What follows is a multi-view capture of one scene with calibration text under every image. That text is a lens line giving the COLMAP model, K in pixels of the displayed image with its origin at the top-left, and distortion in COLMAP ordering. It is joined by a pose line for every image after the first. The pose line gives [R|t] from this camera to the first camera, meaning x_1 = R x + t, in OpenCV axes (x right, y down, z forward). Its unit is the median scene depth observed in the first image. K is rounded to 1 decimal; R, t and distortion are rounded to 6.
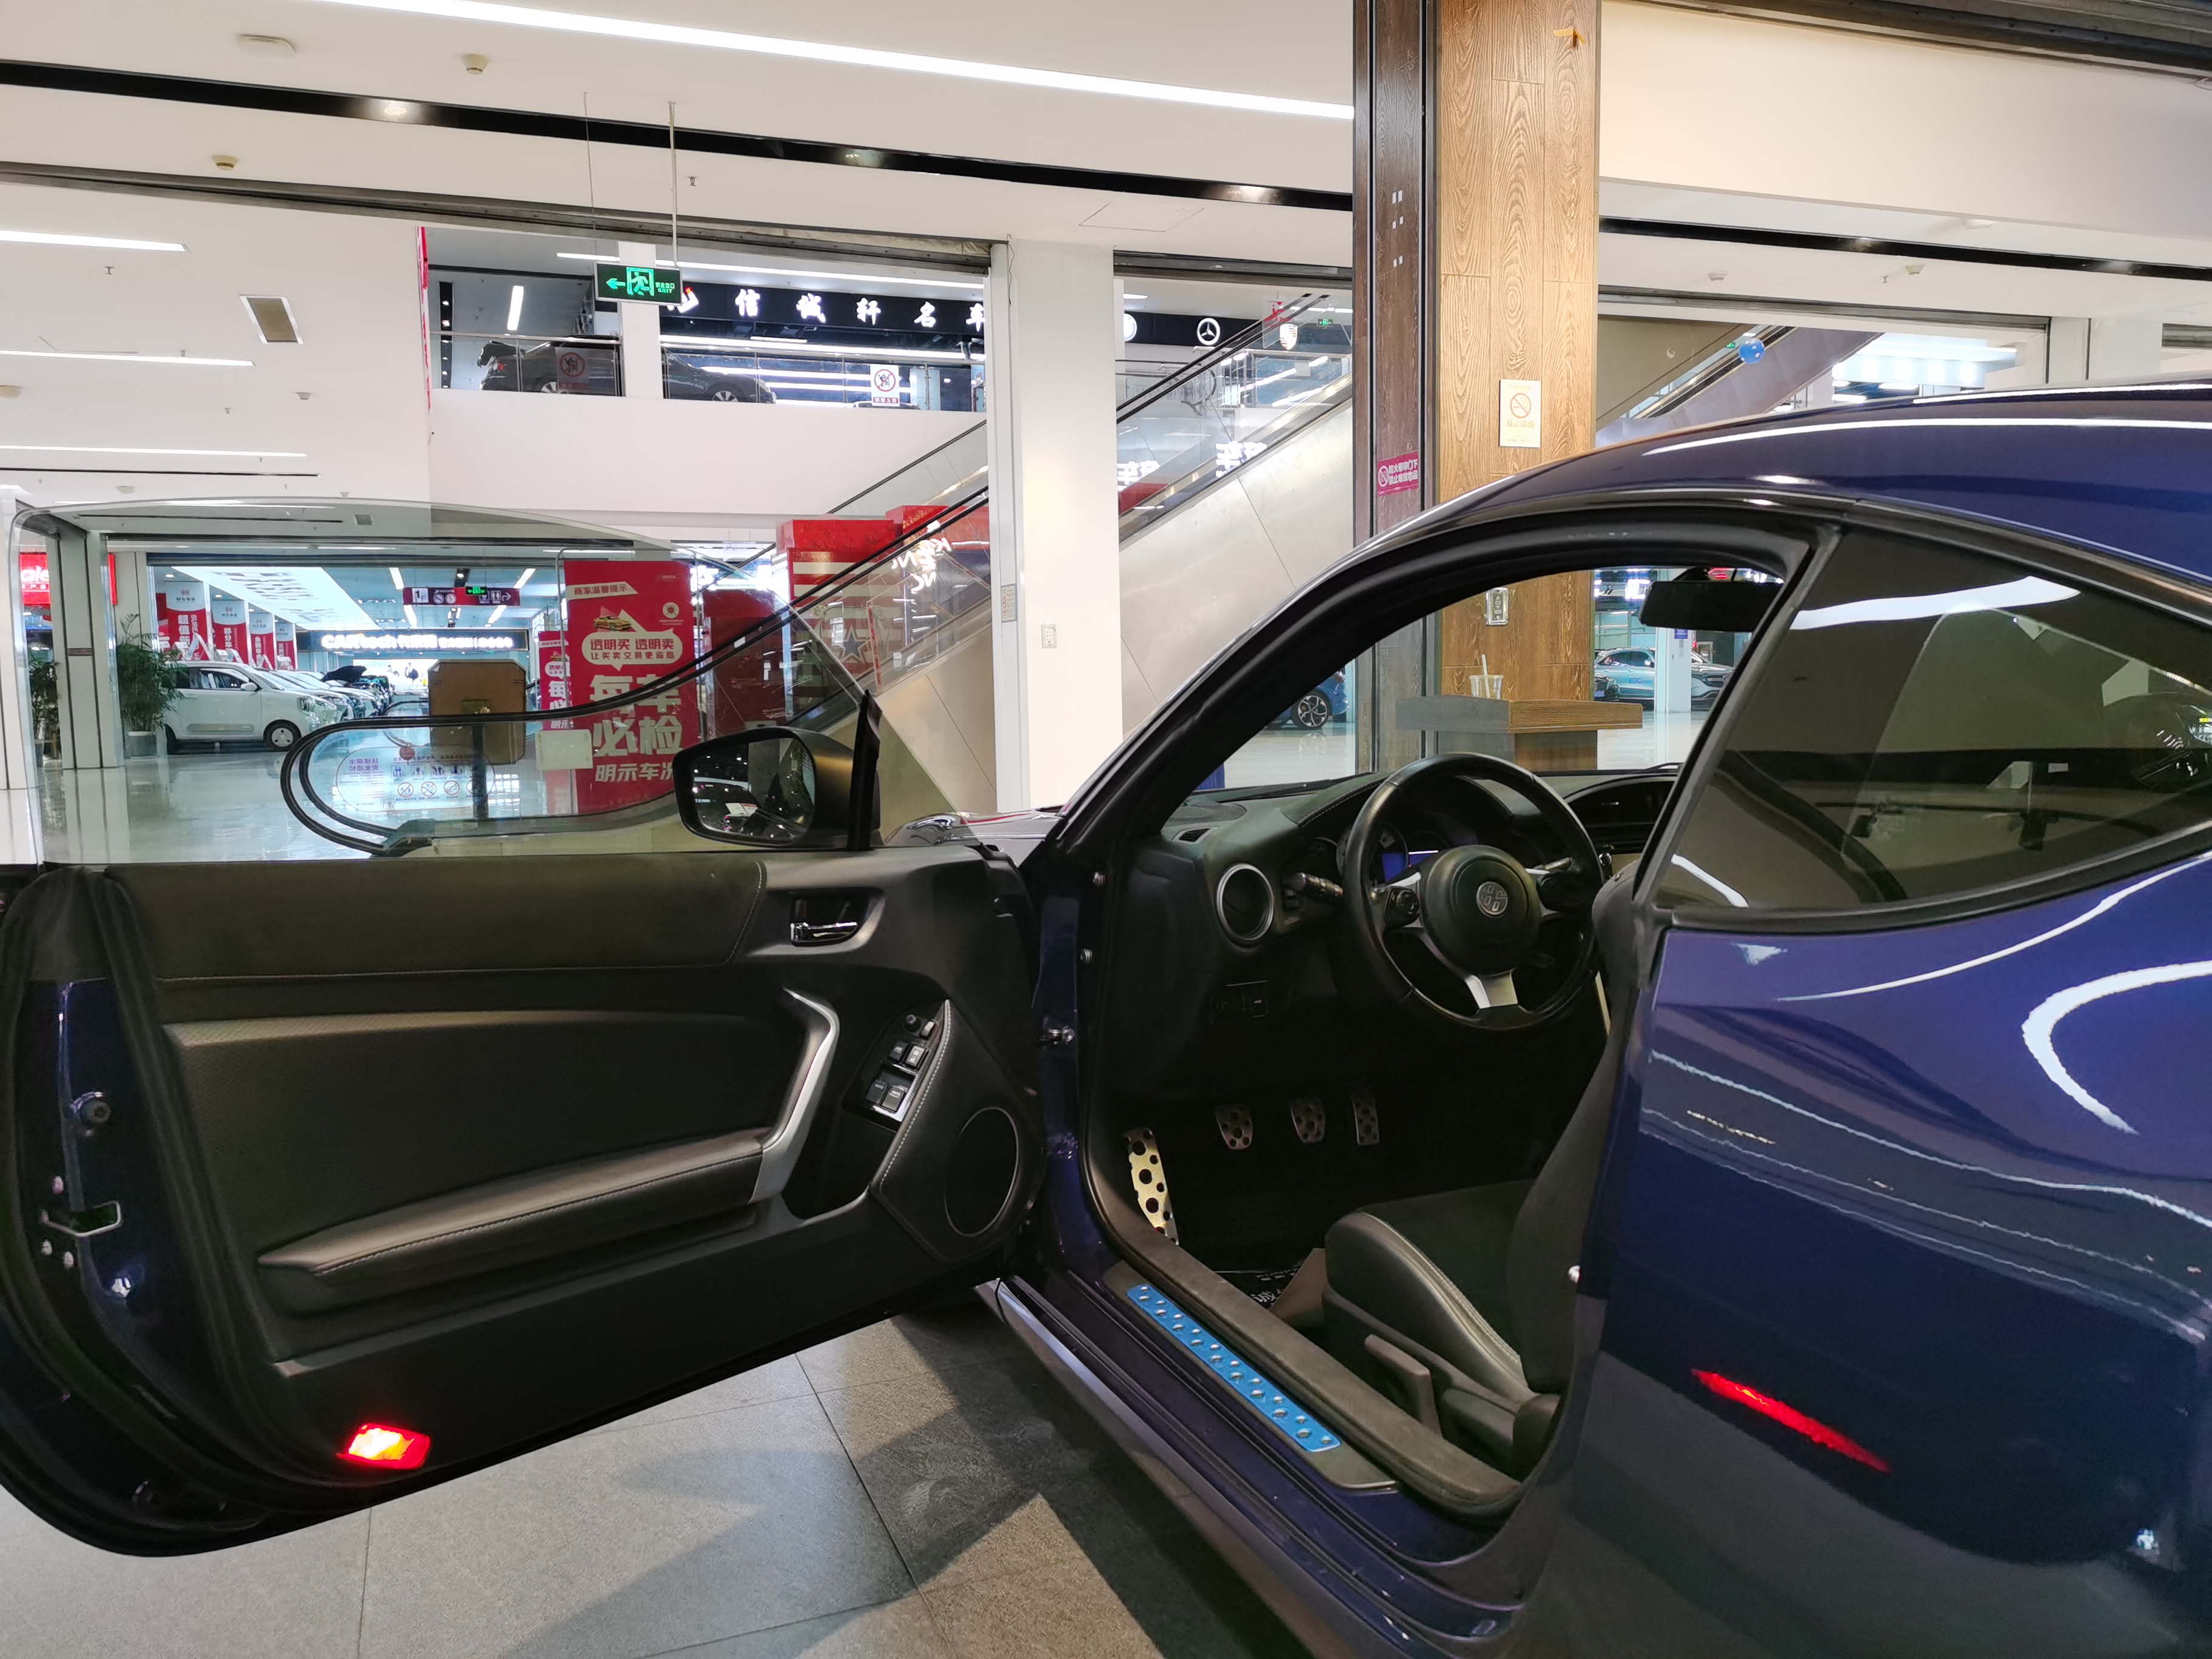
lens RADIAL K [[1689.9, 0, 1103.1], [0, 1689.9, 840.2], [0, 0, 1]] dist [0.046443, -0.034479]
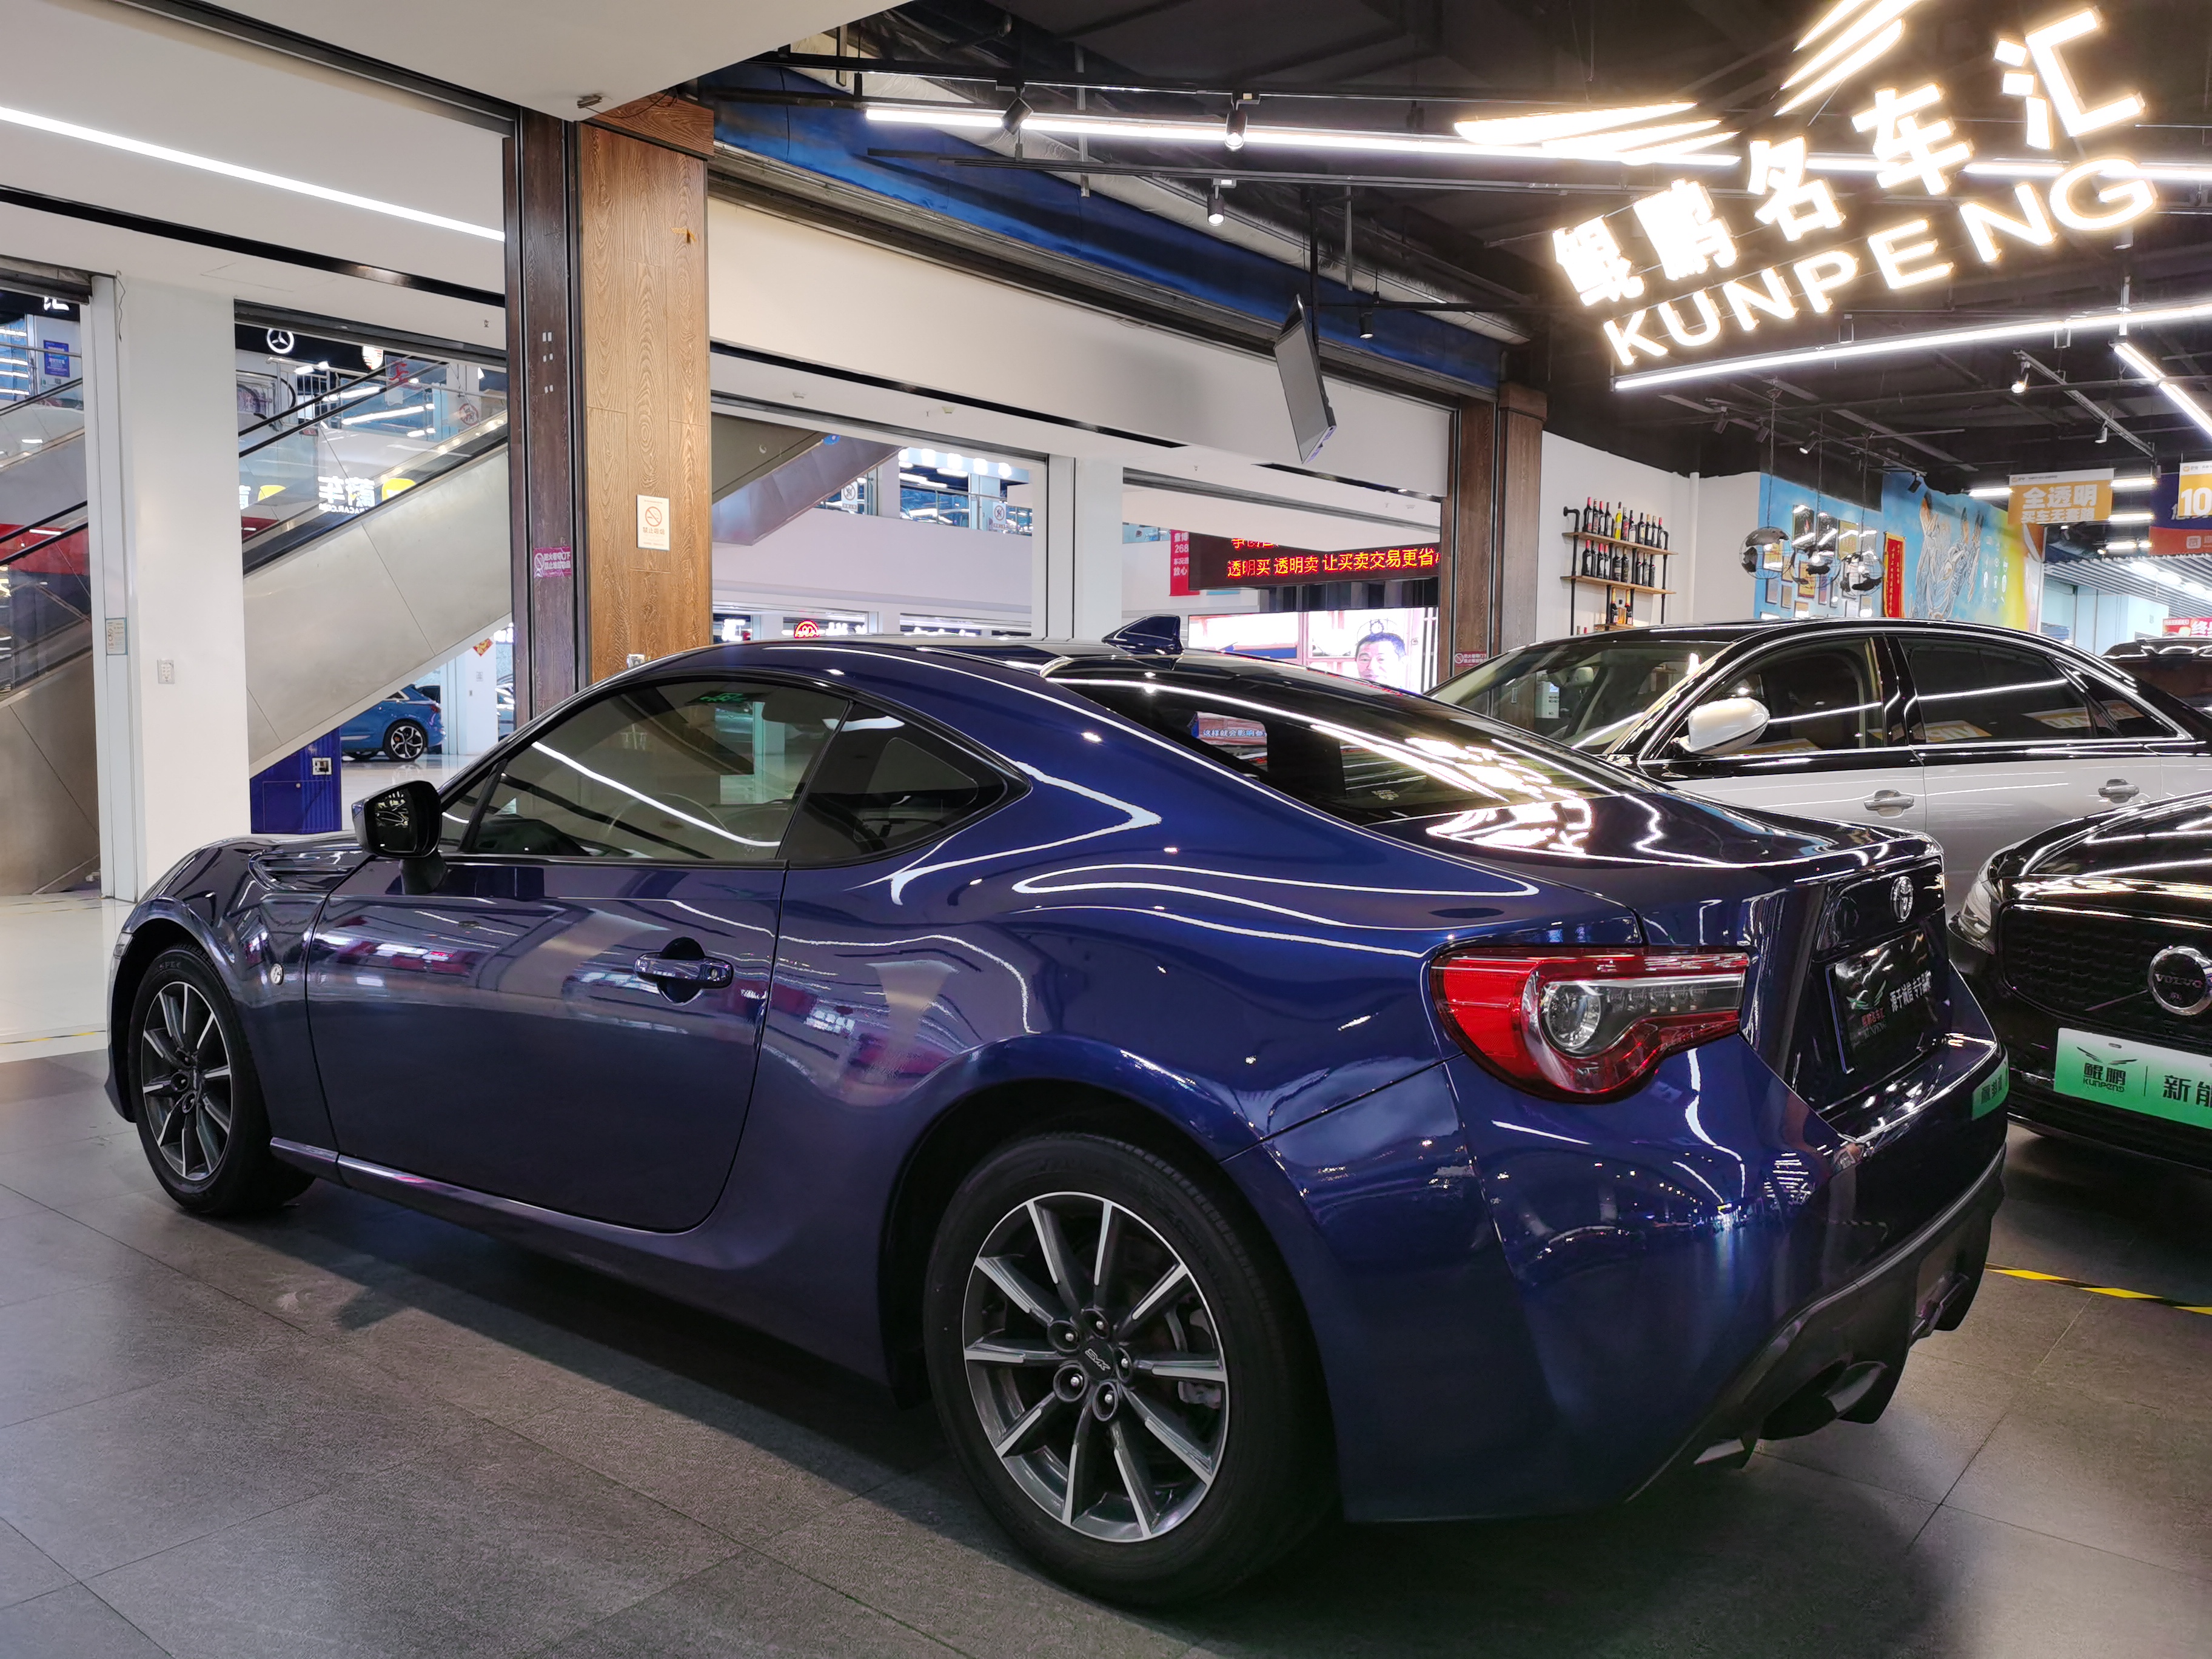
lens RADIAL K [[1689.9, 0, 1108.3], [0, 1689.9, 818.5], [0, 0, 1]] dist [0.046443, -0.034479]
pose [[0.867160, -0.004467, 0.498010, -0.057229], [0.021986, 0.999328, -0.029319, 0.007954], [-0.497544, 0.036374, 0.866676, -0.160523]]
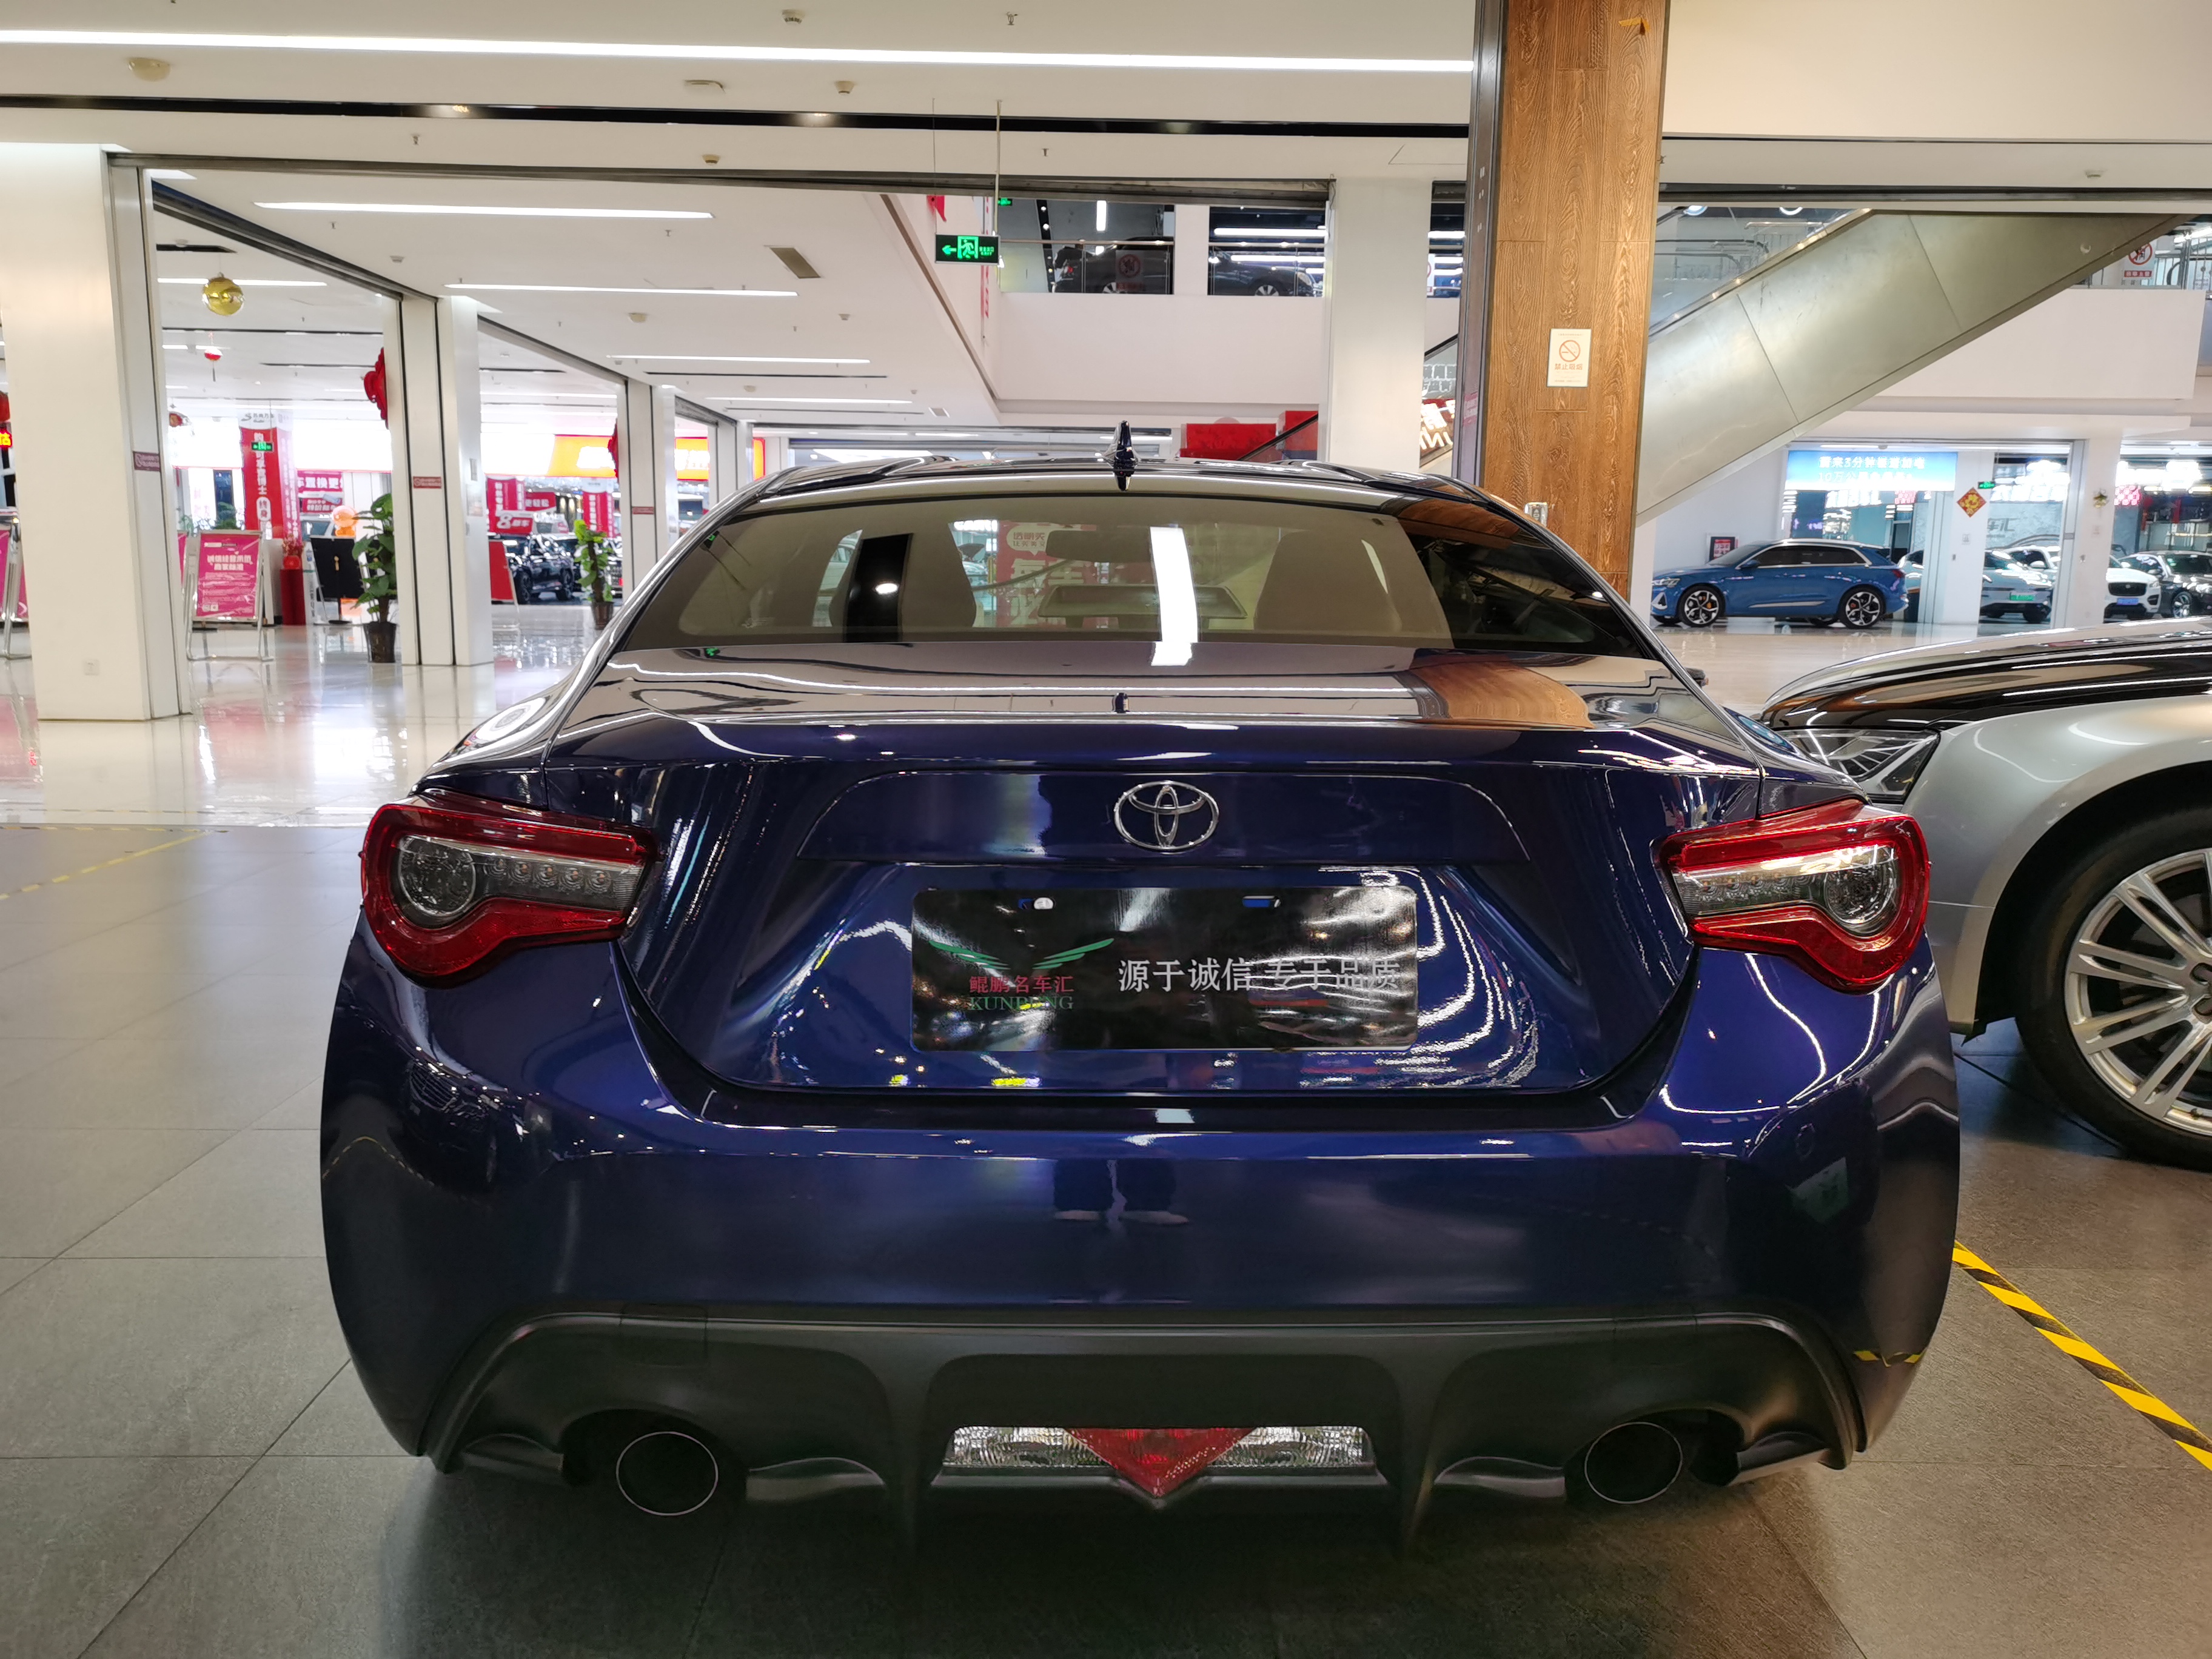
lens RADIAL K [[1689.9, 0, 1105.7], [0, 1689.9, 839.4], [0, 0, 1]] dist [0.046443, -0.034479]
pose [[0.936562, 0.089387, -0.338913, 0.239180], [-0.066265, 0.994653, 0.079217, 0.005498], [0.344181, -0.051733, 0.937477, -0.148826]]
